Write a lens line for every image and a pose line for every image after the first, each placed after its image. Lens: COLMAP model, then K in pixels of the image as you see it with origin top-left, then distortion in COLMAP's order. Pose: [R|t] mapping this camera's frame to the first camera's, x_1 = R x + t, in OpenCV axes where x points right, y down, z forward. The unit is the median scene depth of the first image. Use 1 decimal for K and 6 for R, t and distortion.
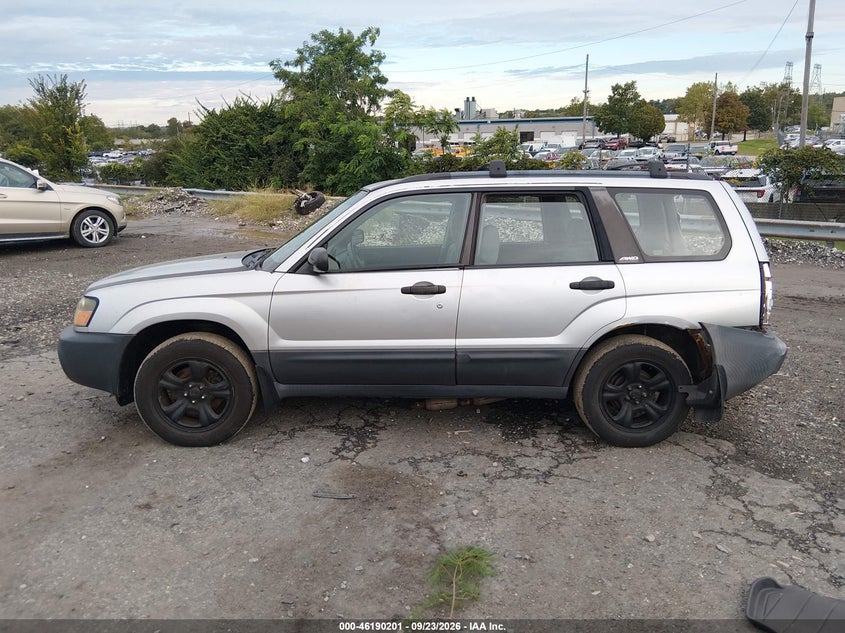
lens RADIAL K [[620.7, 0, 422.3], [0, 620.7, 306.2], [0, 0, 1]] dist [0.088132, -0.154538]
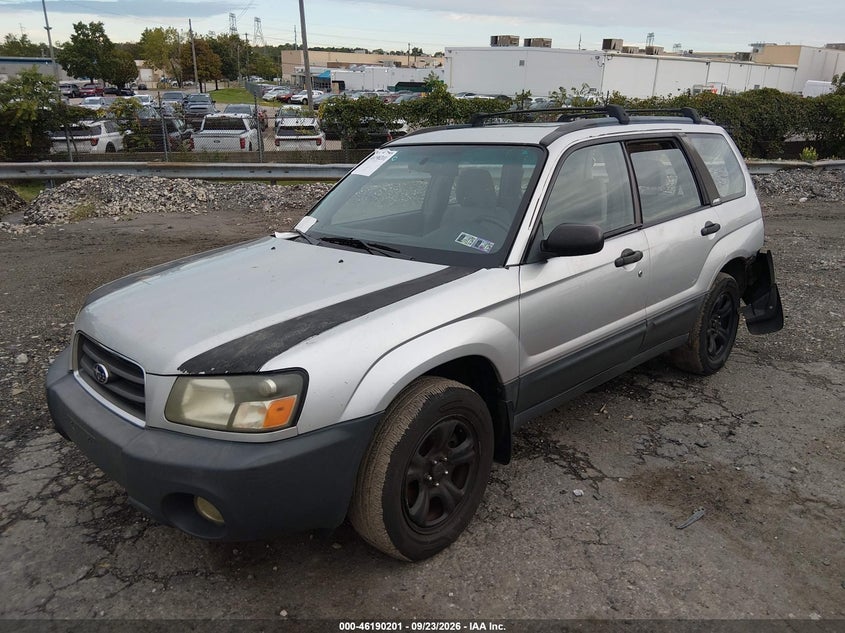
lens RADIAL K [[623.7, 0, 422.5], [0, 623.7, 316.5], [0, 0, 1]] dist [0.057995, -0.096275]
pose [[0.730818, -0.209980, 0.649472, -0.772969], [0.150505, 0.977660, 0.146729, -0.116962], [-0.665773, -0.009483, 0.746094, 0.536333]]
